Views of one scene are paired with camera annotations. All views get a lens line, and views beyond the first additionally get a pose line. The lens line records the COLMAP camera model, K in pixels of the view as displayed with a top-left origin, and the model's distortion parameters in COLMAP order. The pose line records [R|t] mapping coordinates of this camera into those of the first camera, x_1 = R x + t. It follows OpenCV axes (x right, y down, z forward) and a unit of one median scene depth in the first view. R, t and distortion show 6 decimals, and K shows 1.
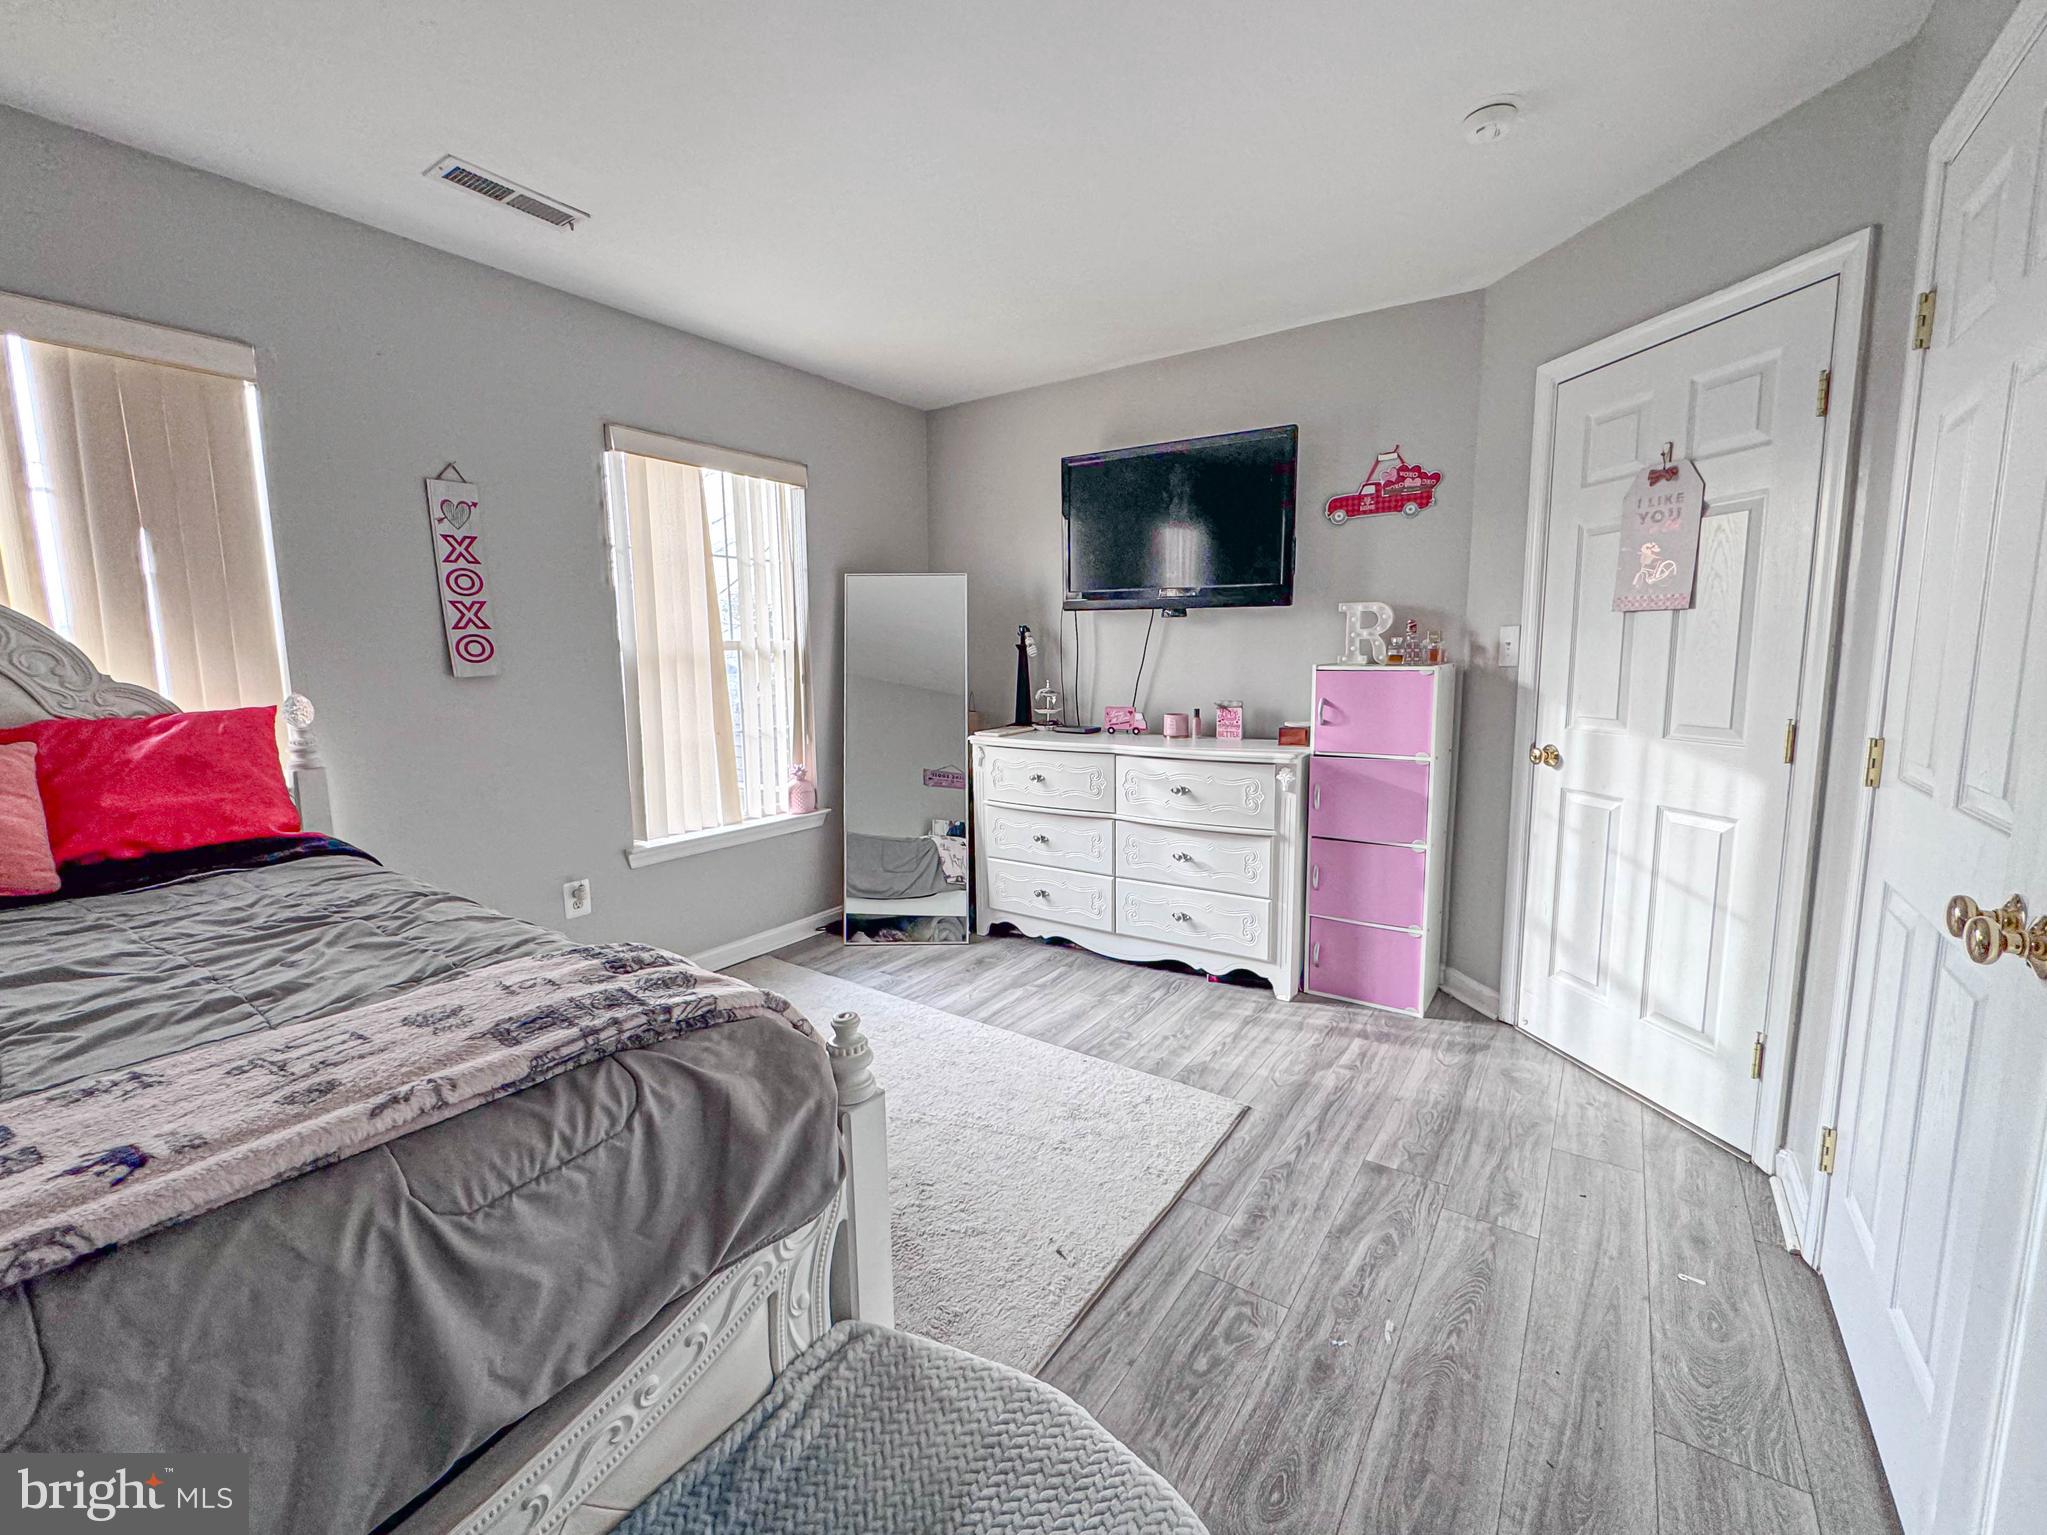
lens RADIAL K [[862.7, 0, 1023.5], [0, 862.7, 767.5], [0, 0, 1]] dist [-0.005159, -0.000239]
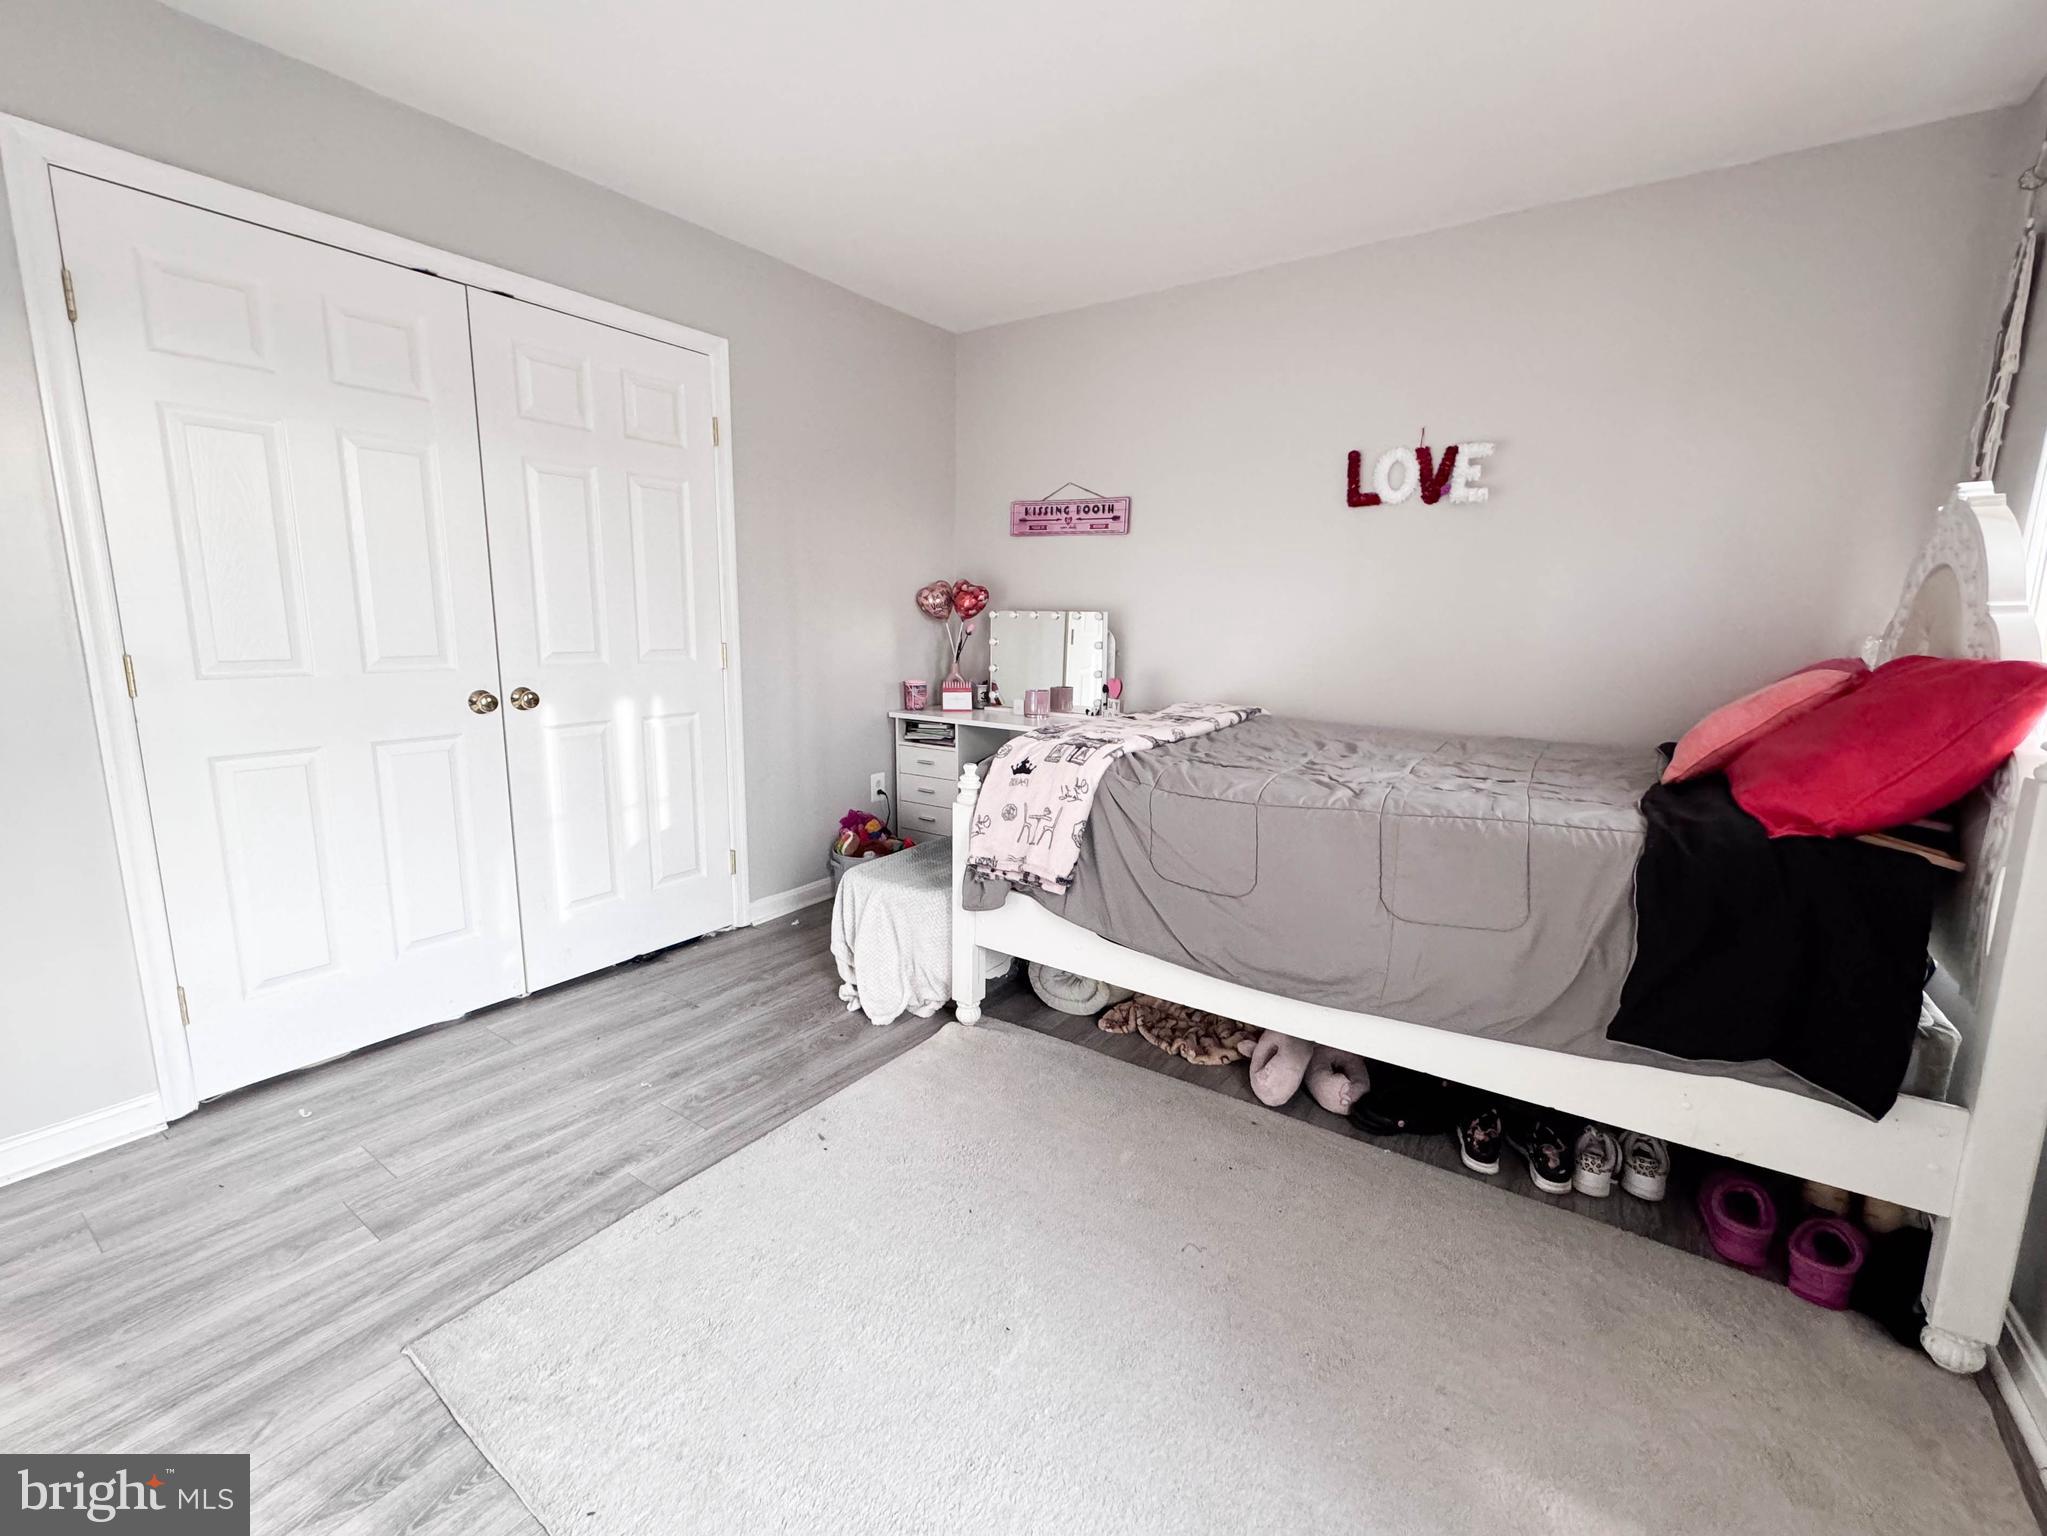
lens RADIAL K [[862.7, 0, 1023.5], [0, 862.7, 768.0], [0, 0, 1]] dist [-0.005159, -0.000239]
pose [[-0.999998, -0.000279, 0.001834, -0.201423], [0.000297, 0.951684, 0.307078, -0.204372], [-0.001831, 0.307078, -0.951683, 1.777965]]
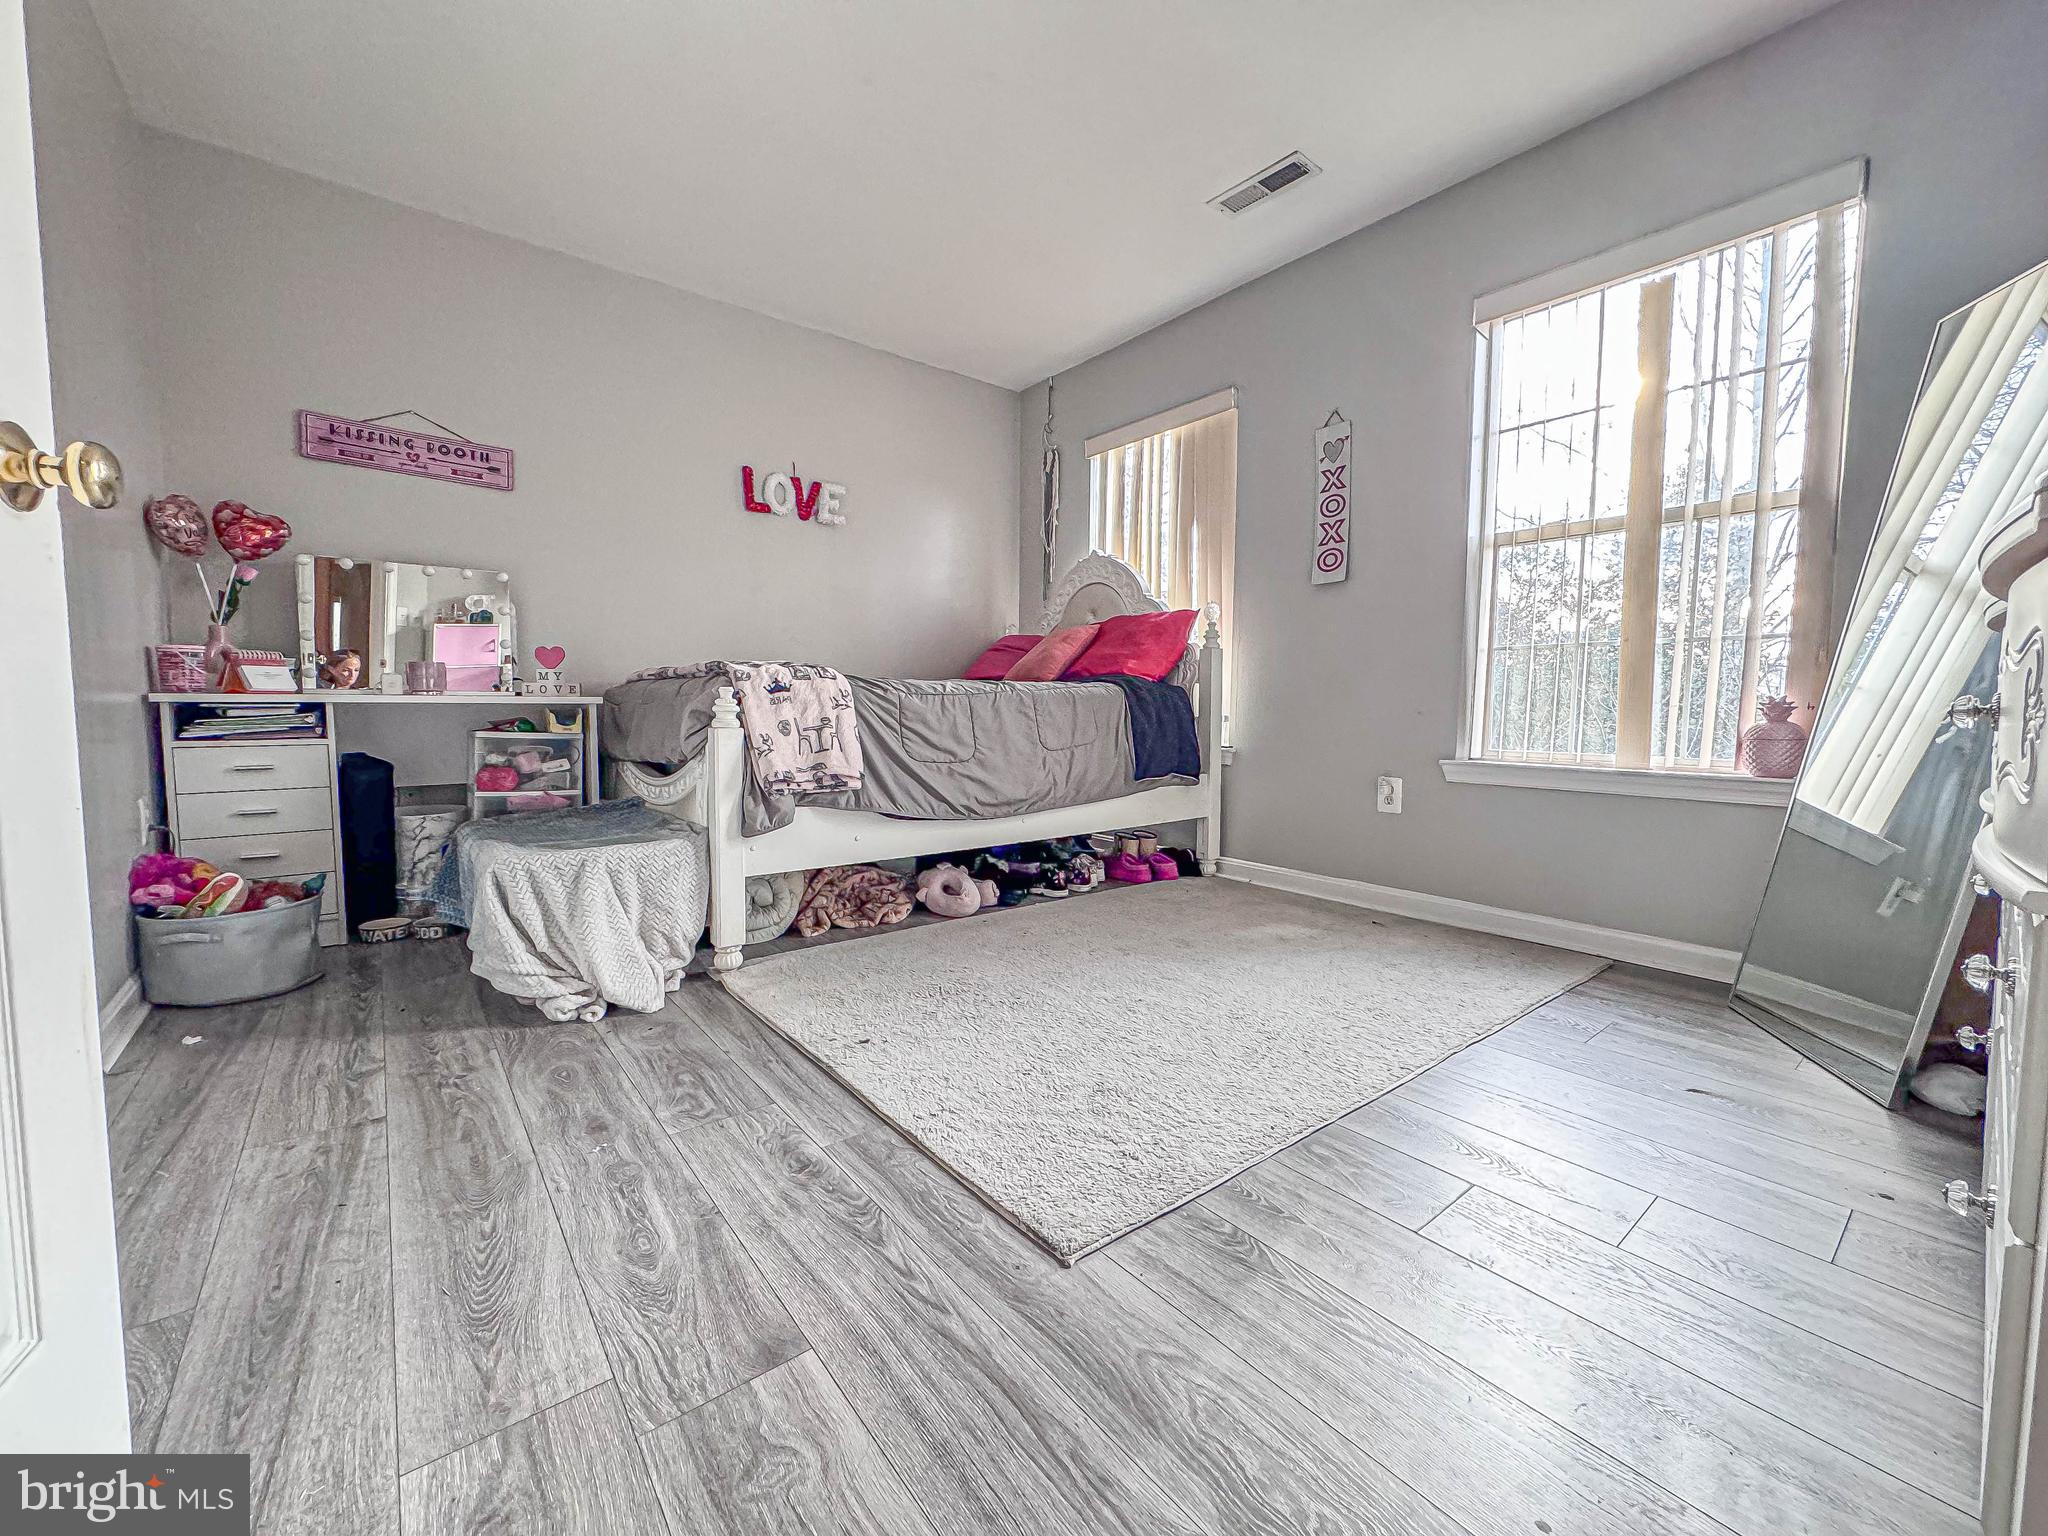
lens RADIAL K [[813.0, 0, 1014.4], [0, 813.0, 766.0], [0, 0, 1]] dist [-0.002523, 0.000262]
pose [[-0.296971, 0.083877, -0.951195, 0.839110], [-0.132592, 0.982862, 0.128066, 0.082290], [0.945636, 0.164153, -0.280760, 1.304816]]
